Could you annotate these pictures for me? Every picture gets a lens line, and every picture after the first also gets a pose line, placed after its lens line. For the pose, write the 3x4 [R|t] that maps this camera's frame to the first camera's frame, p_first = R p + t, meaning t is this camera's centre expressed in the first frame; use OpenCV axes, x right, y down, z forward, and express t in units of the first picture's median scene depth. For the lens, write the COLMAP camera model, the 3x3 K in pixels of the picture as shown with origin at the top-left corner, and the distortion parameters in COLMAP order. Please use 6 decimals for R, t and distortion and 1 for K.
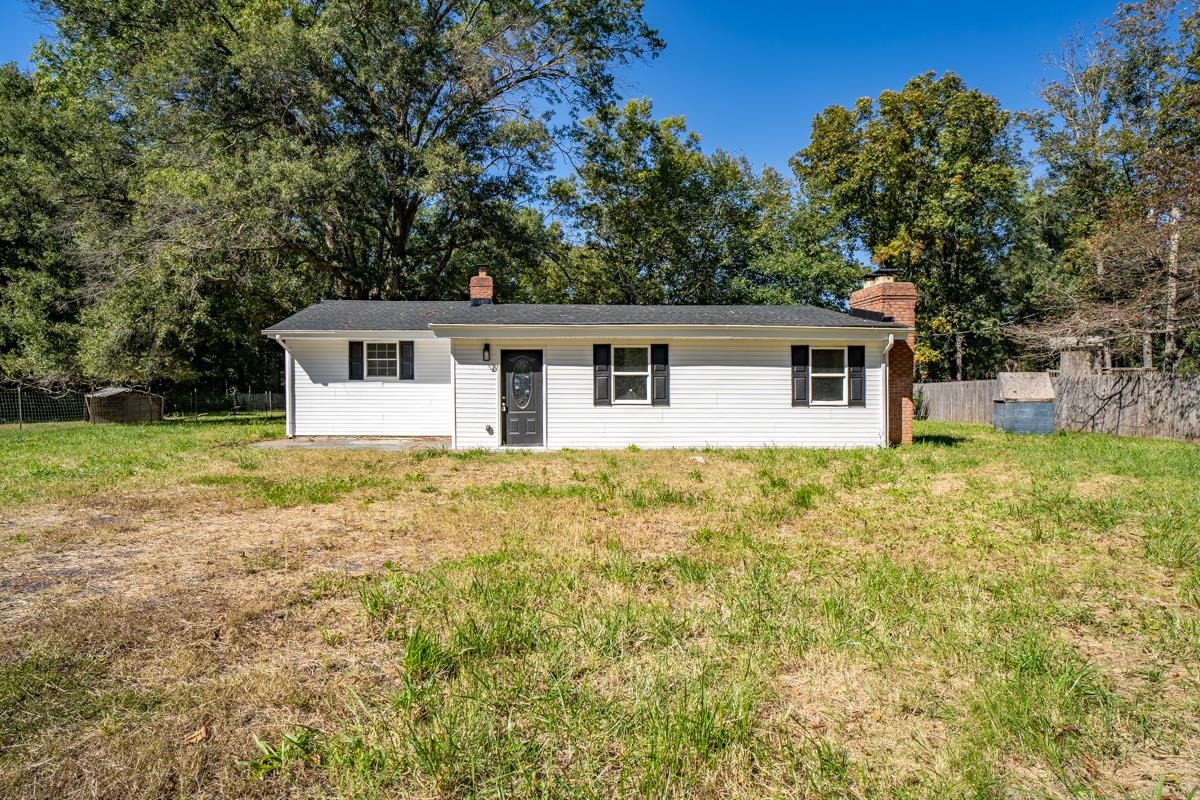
lens RADIAL K [[585.9, 0, 619.1], [0, 585.9, 395.5], [0, 0, 1]] dist [-0.002940, -0.000336]
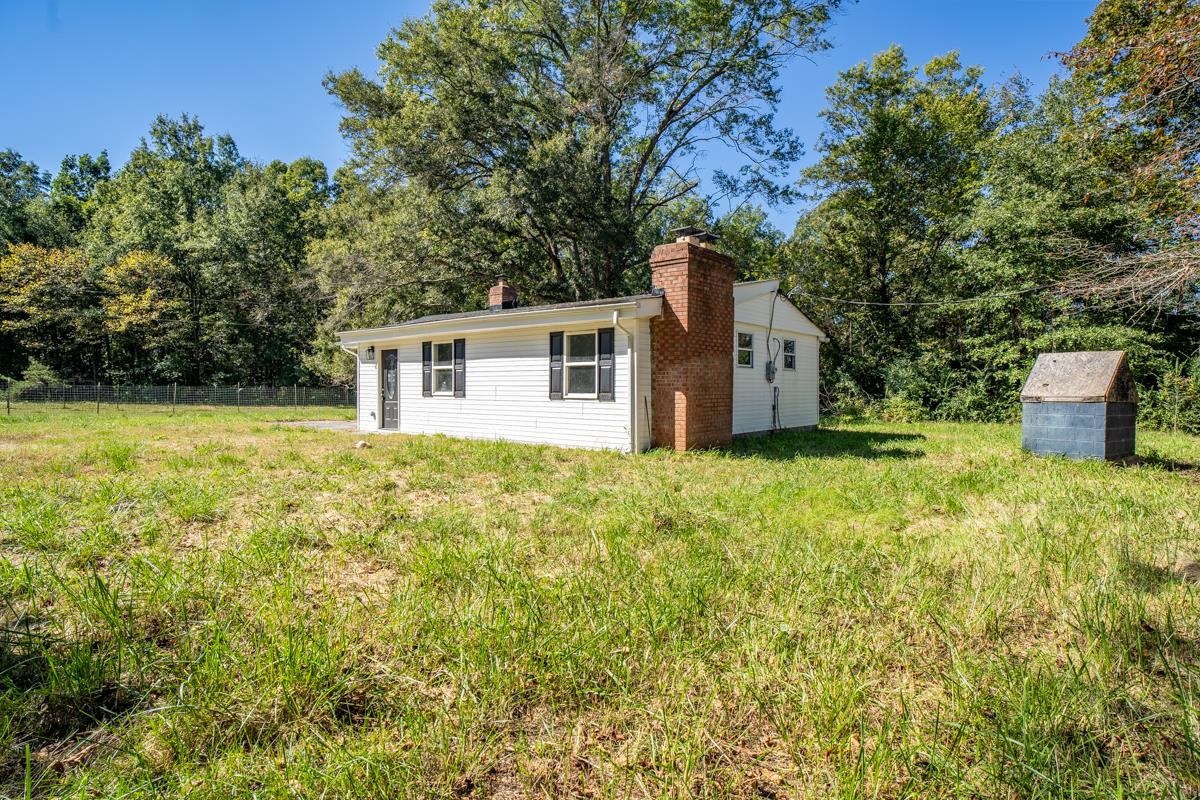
lens RADIAL K [[585.9, 0, 619.1], [0, 585.9, 395.5], [0, 0, 1]] dist [-0.002940, -0.000336]
pose [[0.756248, 0.009638, -0.654214, 0.972090], [0.001118, 0.999871, 0.016022, -0.001969], [0.654284, -0.012849, 0.756140, 0.376908]]
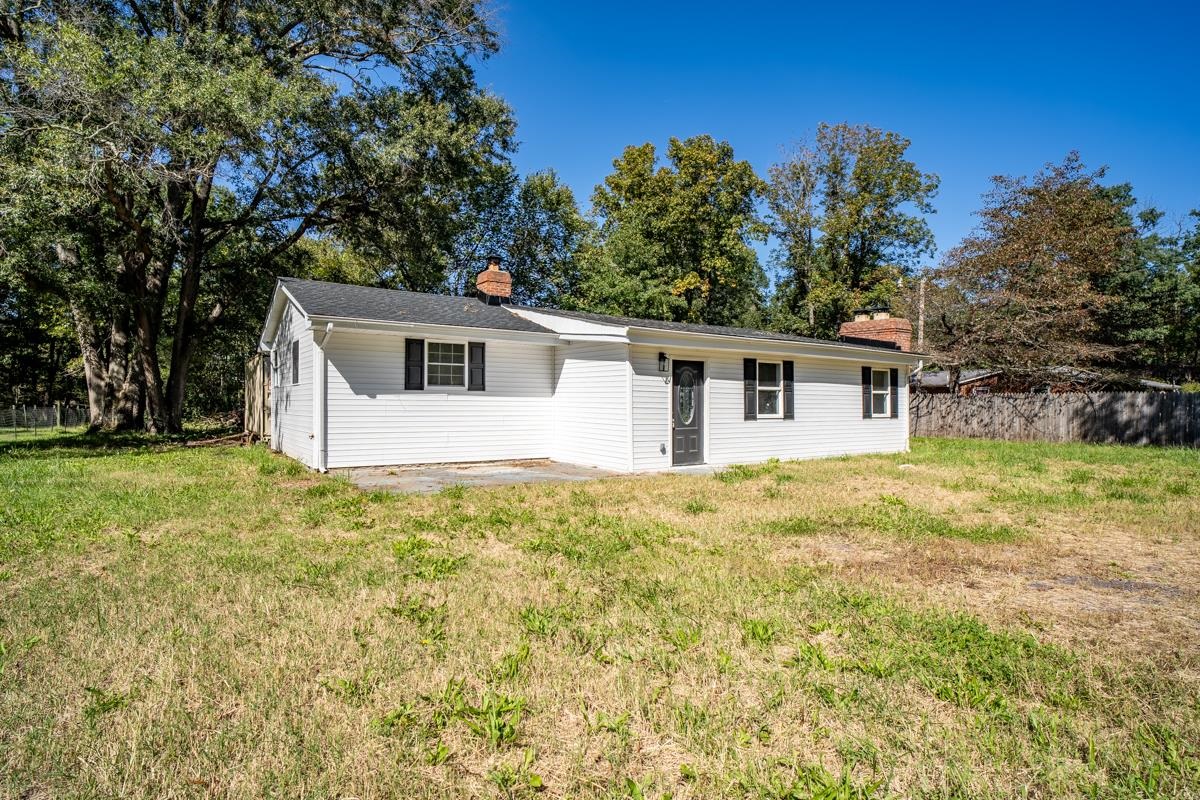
lens RADIAL K [[585.9, 0, 619.1], [0, 585.9, 395.5], [0, 0, 1]] dist [-0.002940, -0.000336]
pose [[0.849696, 0.009545, 0.527186, -0.722950], [0.002968, 0.999734, -0.022884, -0.002614], [-0.527264, 0.021009, 0.849442, 0.269110]]
